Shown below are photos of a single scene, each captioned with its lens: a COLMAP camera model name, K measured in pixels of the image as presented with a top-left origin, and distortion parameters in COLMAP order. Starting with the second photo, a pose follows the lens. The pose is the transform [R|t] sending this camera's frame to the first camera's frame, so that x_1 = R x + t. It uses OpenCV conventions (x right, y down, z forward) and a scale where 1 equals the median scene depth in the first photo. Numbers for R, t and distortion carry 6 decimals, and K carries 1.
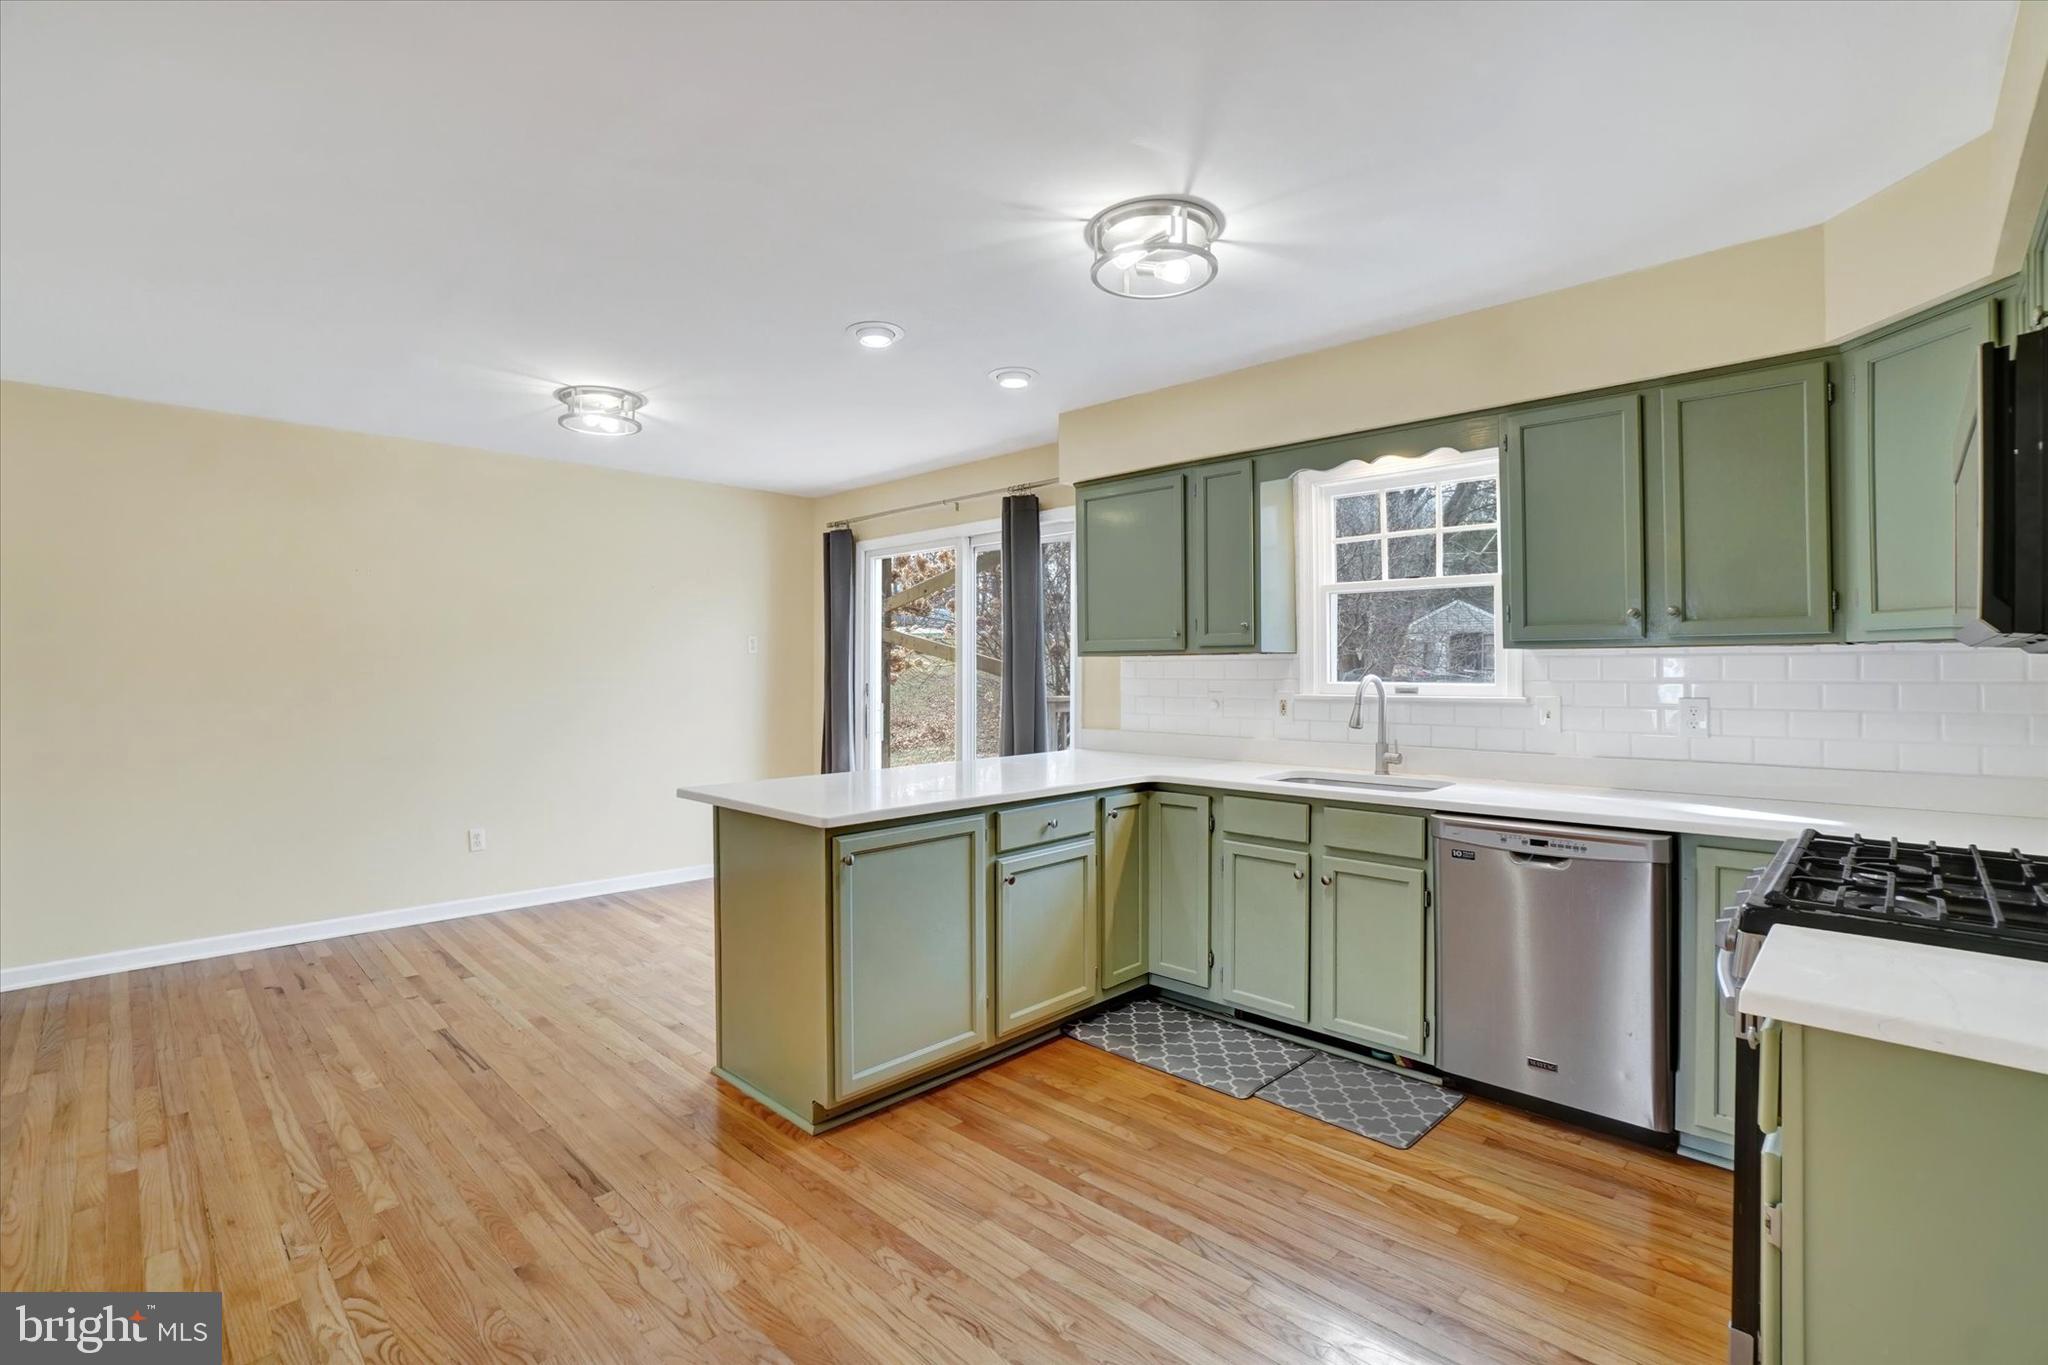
lens RADIAL K [[928.9, 0, 993.5], [0, 928.9, 664.0], [0, 0, 1]] dist [-0.051984, 0.008447]
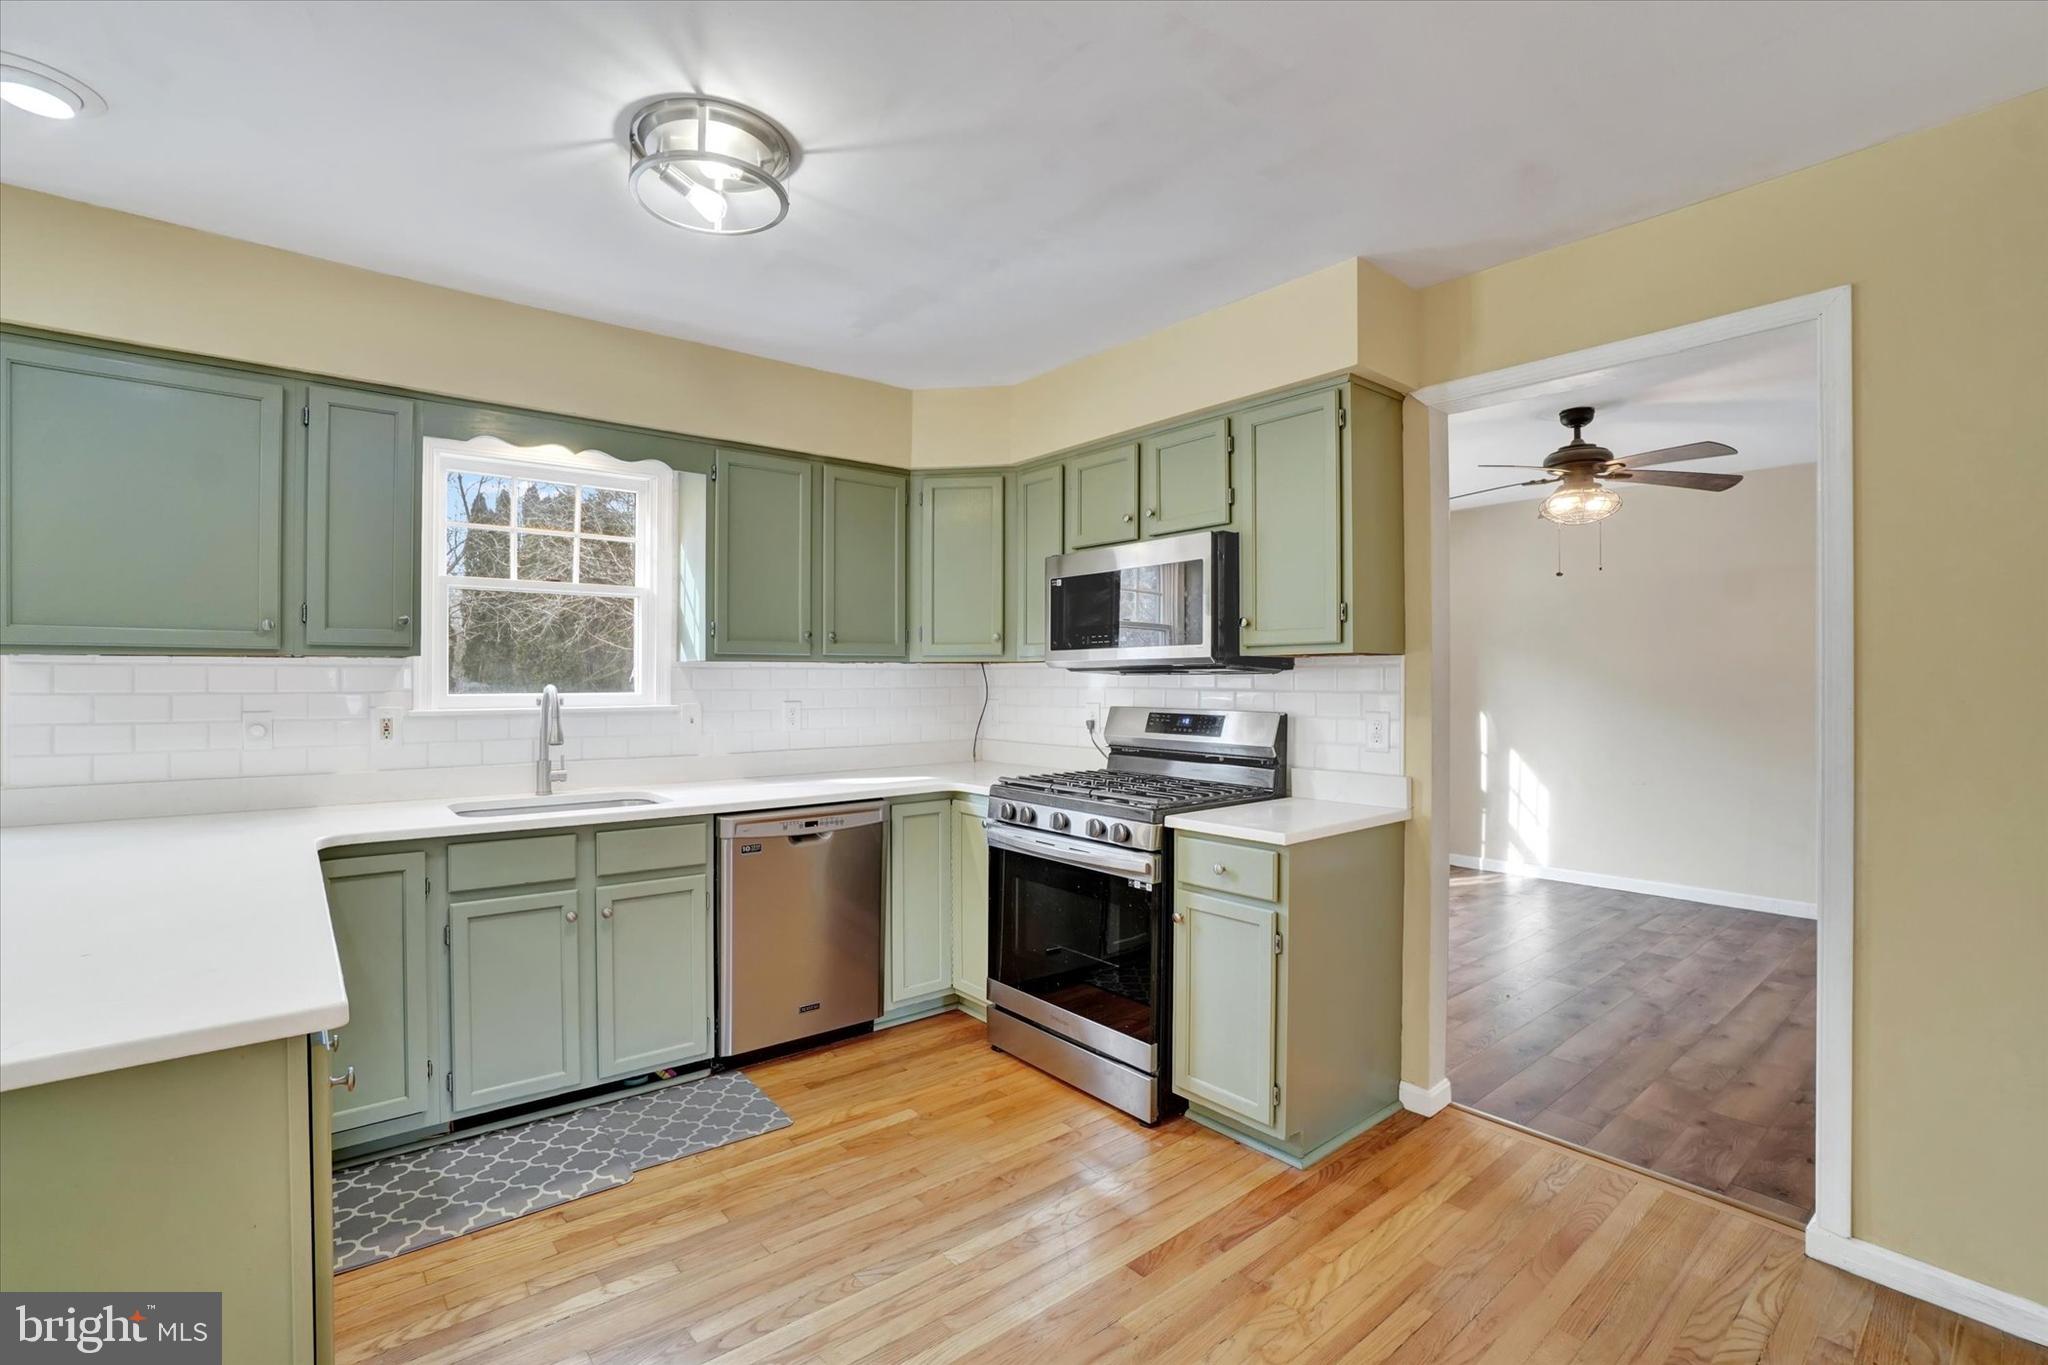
lens RADIAL K [[928.9, 0, 1002.2], [0, 928.9, 684.5], [0, 0, 1]] dist [-0.051984, 0.008447]
pose [[0.089924, -0.005243, 0.995935, -0.478409], [-0.009445, 0.999937, 0.006117, 0.001706], [-0.995904, -0.009956, 0.089869, 0.515734]]
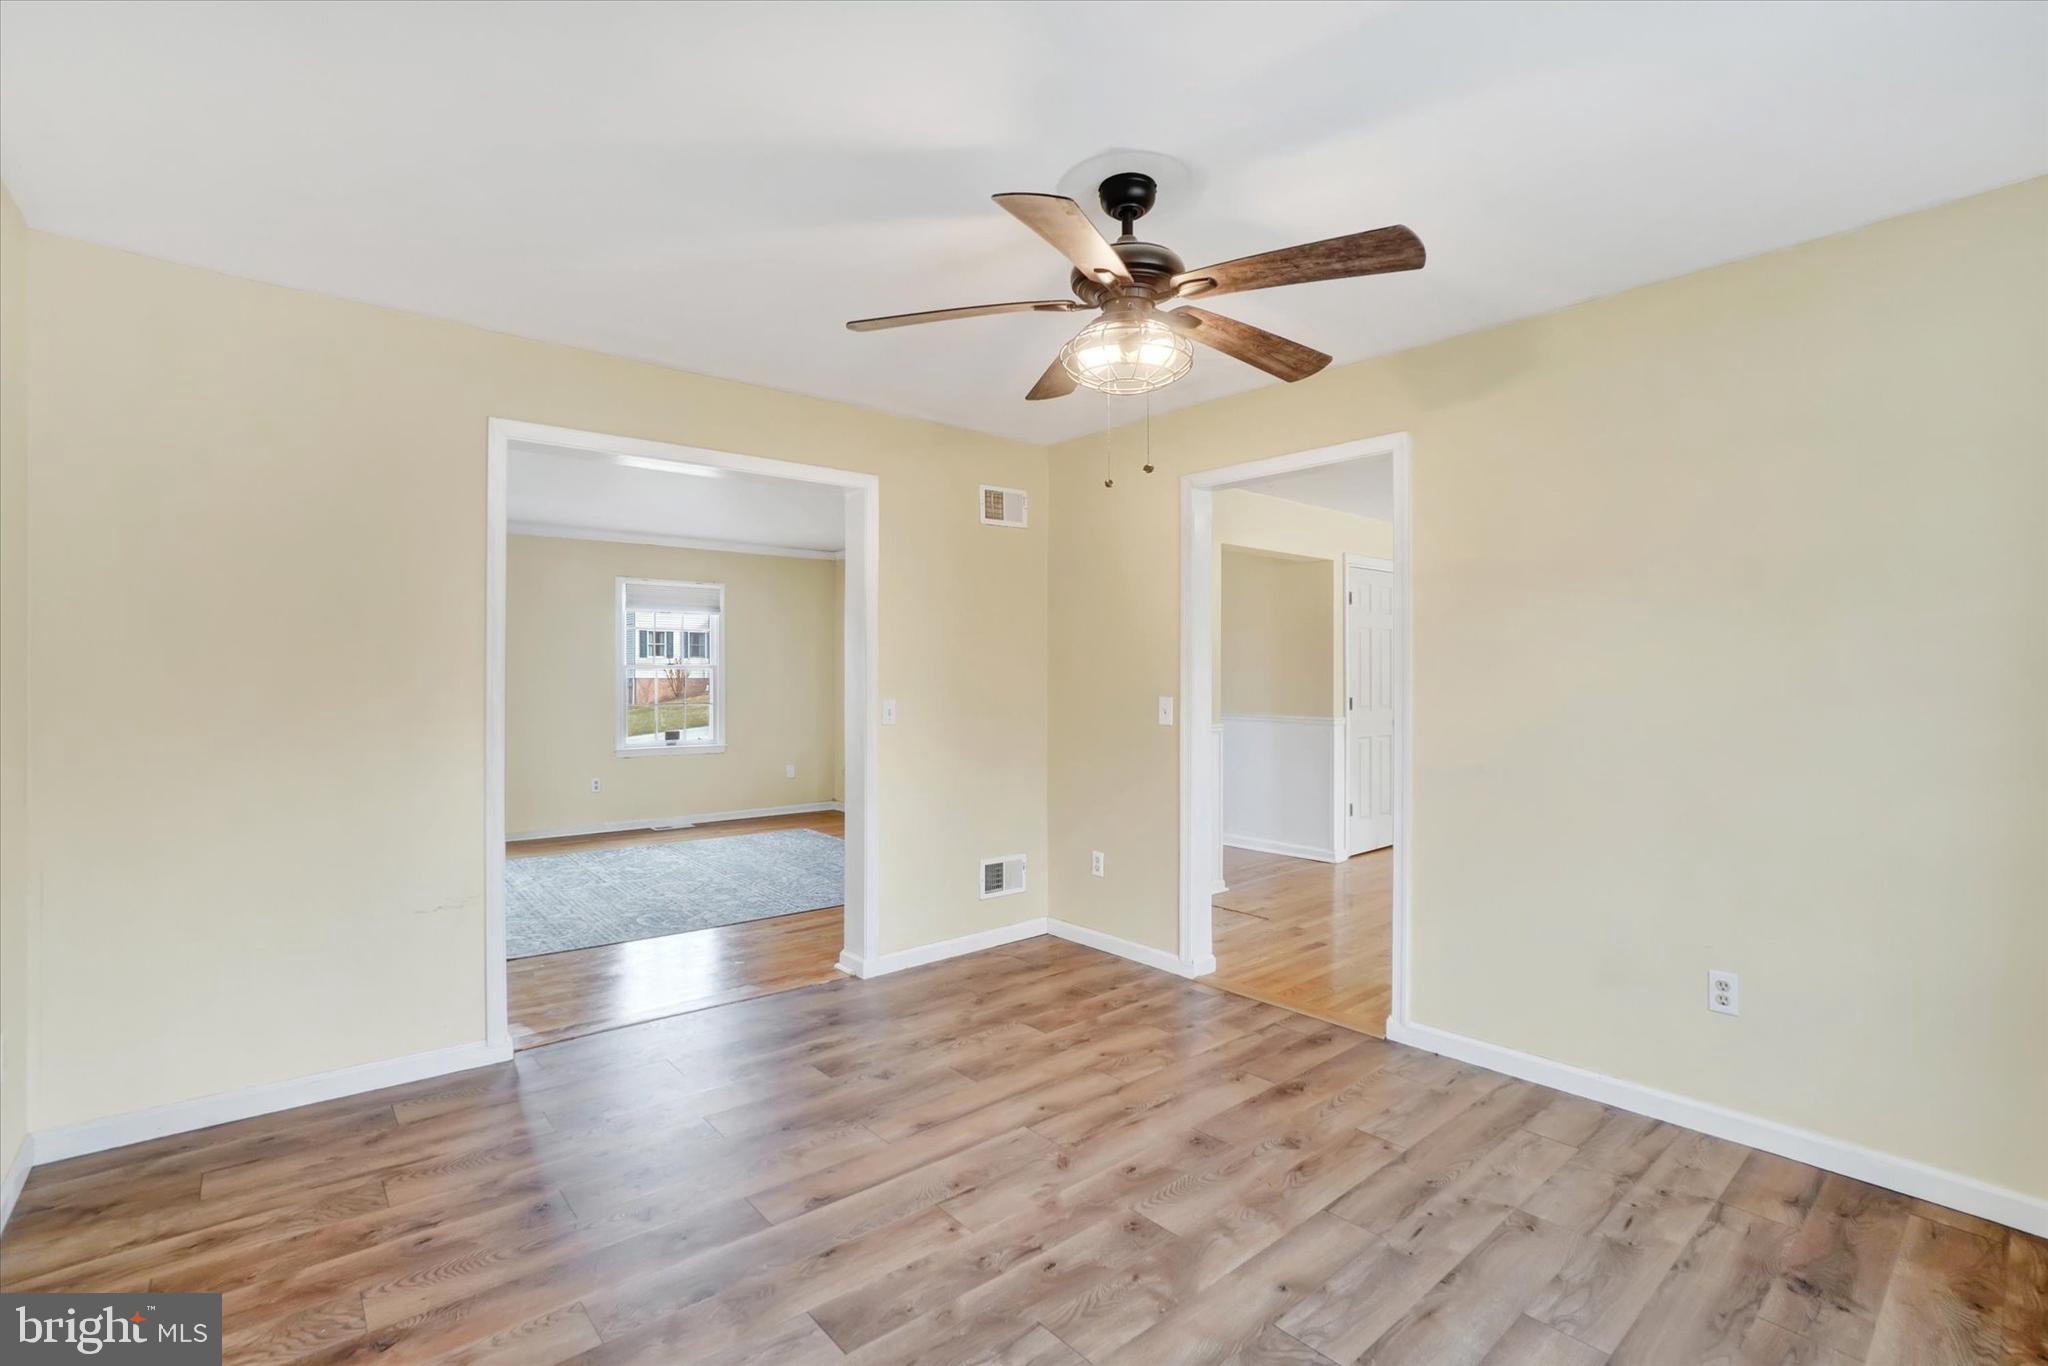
lens RADIAL K [[928.9, 0, 1008.2], [0, 928.9, 681.7], [0, 0, 1]] dist [-0.051984, 0.008447]
pose [[-0.090379, 0.018591, -0.995734, 1.564757], [0.004526, 0.999823, 0.018257, -0.022105], [0.995897, -0.002857, -0.090447, -0.199659]]
